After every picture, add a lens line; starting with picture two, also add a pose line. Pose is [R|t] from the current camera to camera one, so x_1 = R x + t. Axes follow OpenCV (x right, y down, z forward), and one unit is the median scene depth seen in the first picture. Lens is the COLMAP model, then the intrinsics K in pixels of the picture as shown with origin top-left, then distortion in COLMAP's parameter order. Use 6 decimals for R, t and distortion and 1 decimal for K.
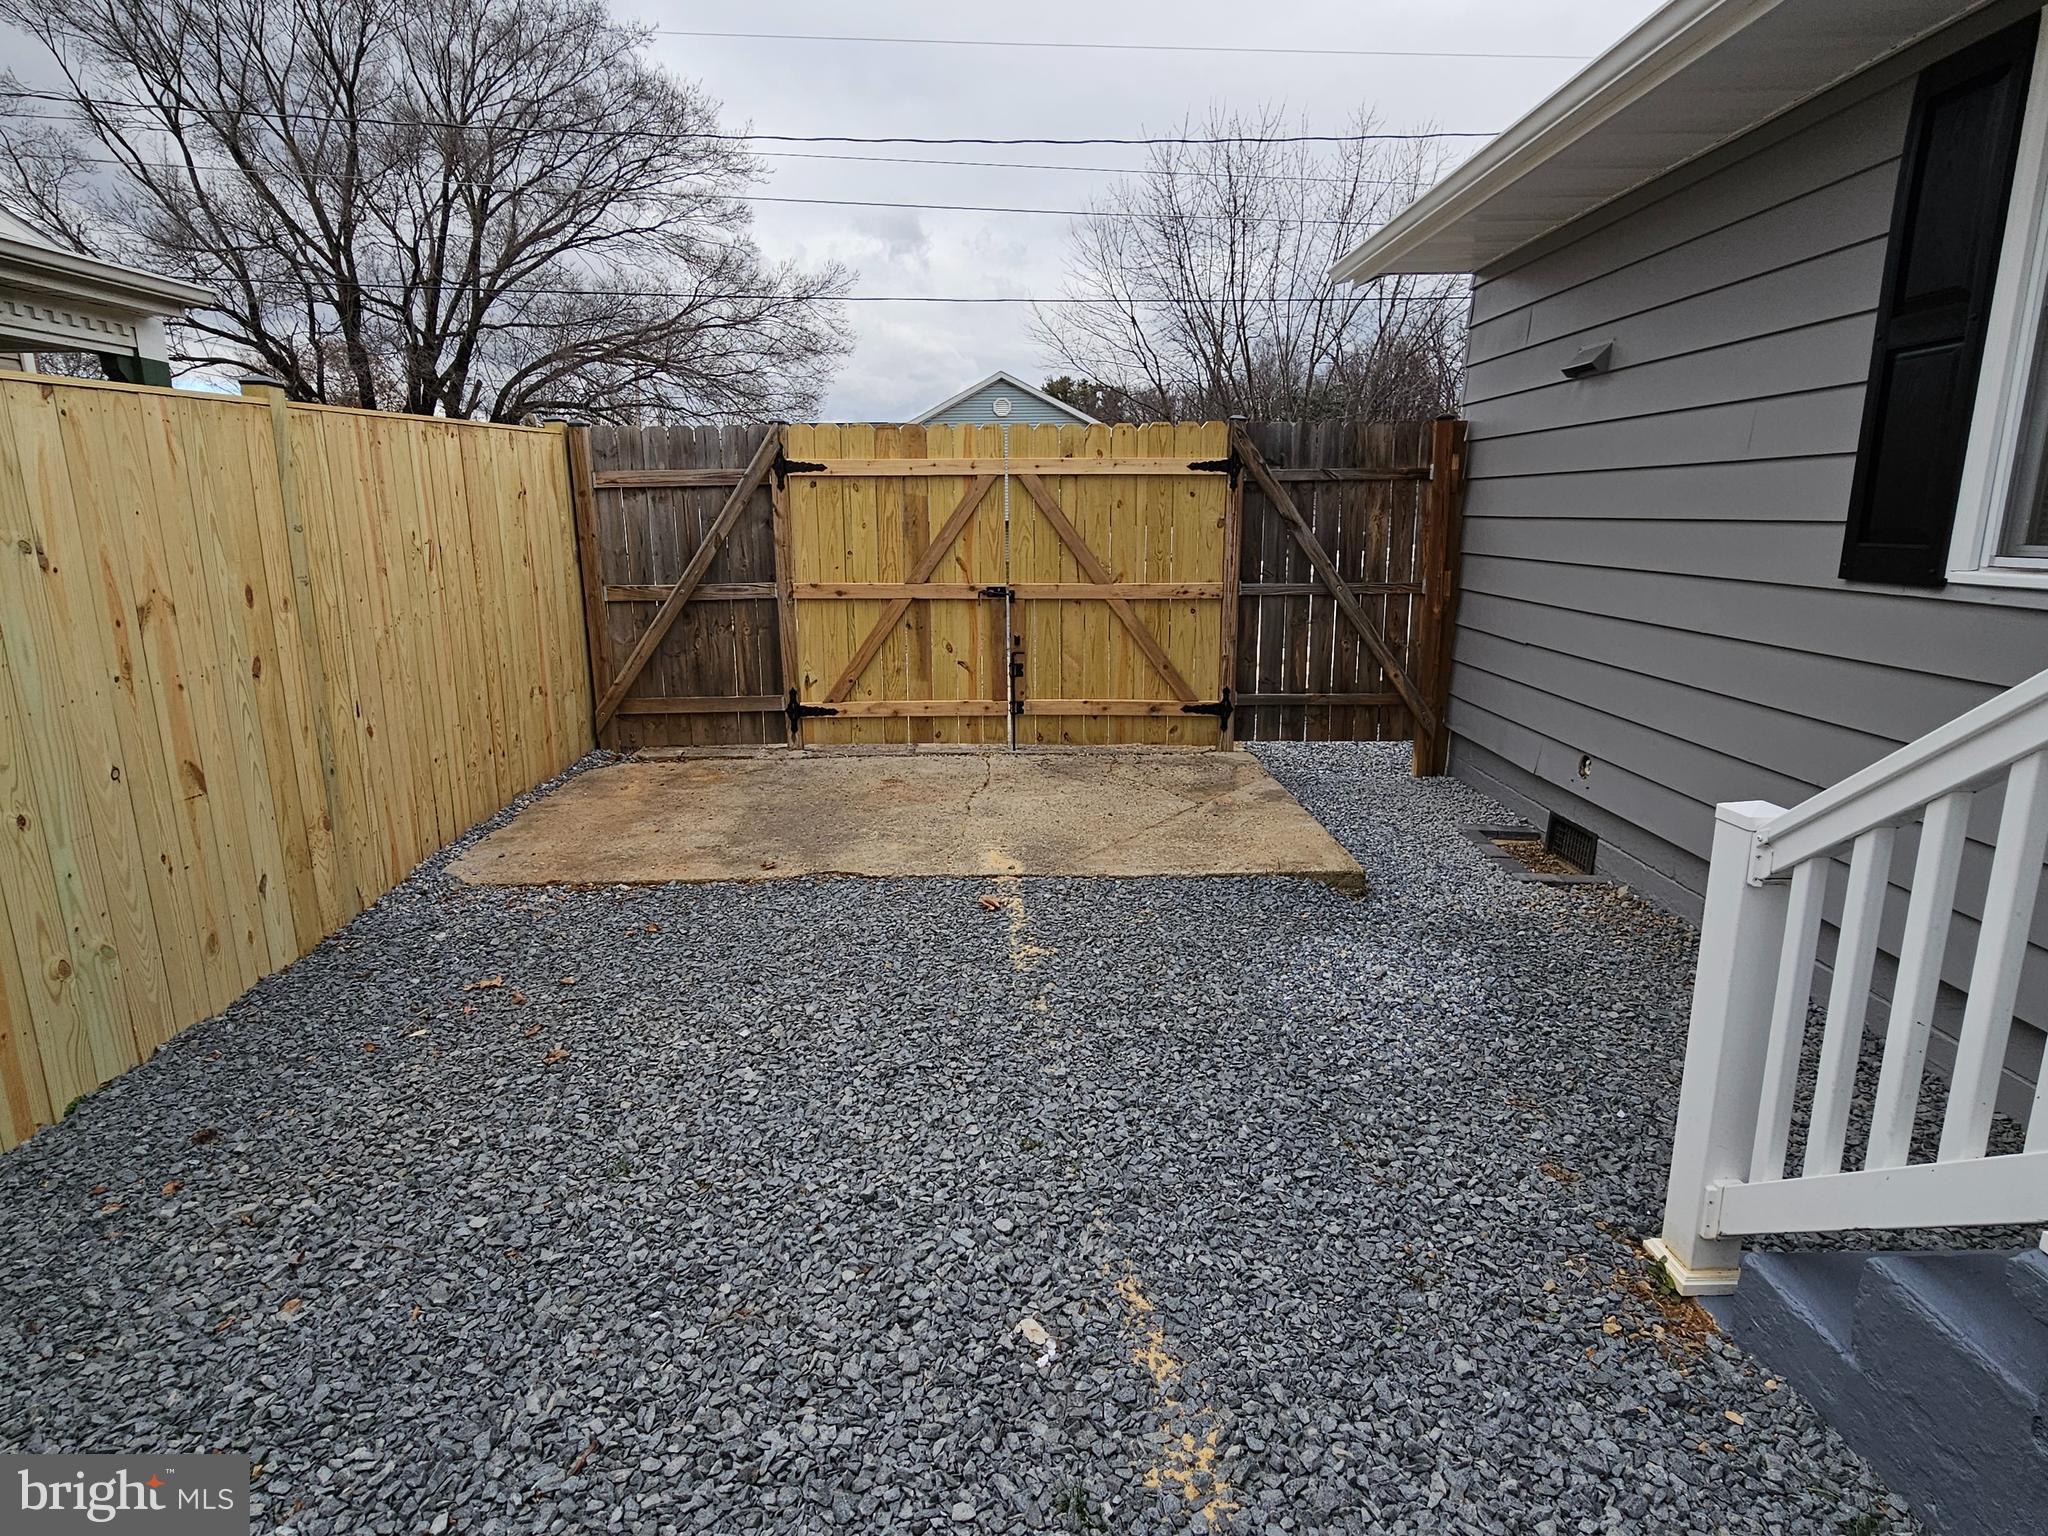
lens RADIAL K [[1117.8, 0, 1028.0], [0, 1117.8, 756.4], [0, 0, 1]] dist [-0.001709, -0.000978]
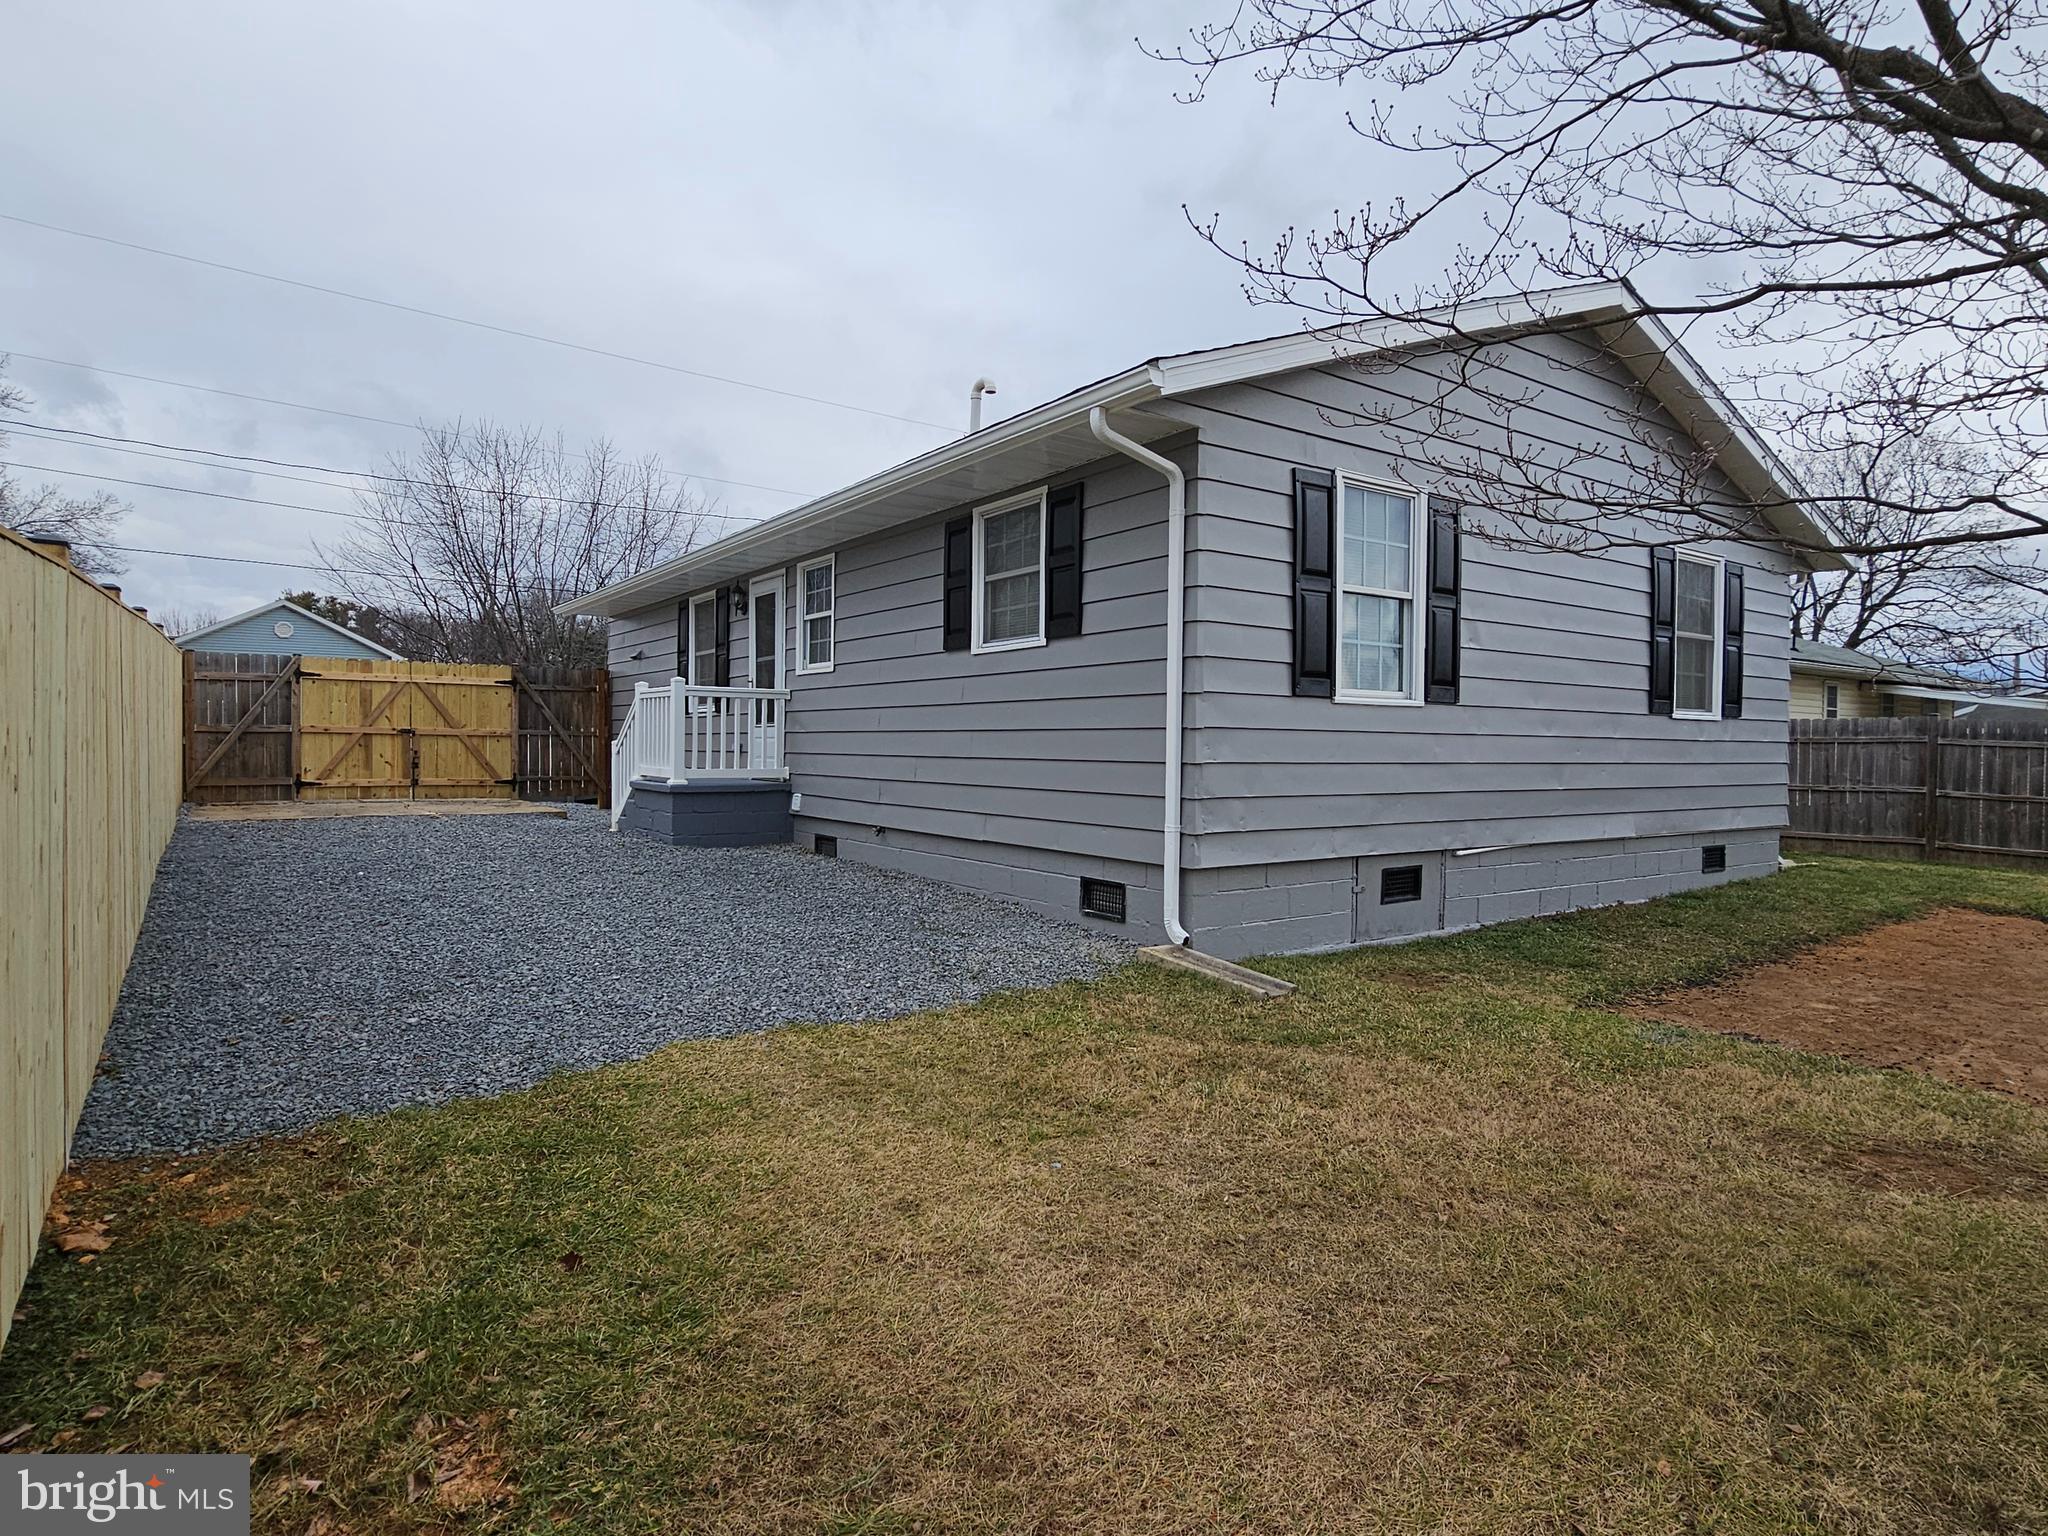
lens RADIAL K [[1117.8, 0, 1030.1], [0, 1117.8, 766.4], [0, 0, 1]] dist [-0.001709, -0.000978]
pose [[0.816691, 0.002083, 0.577071, -0.303165], [0.109564, 0.981245, -0.158601, 0.428505], [-0.566579, 0.192754, 0.801146, -1.554761]]
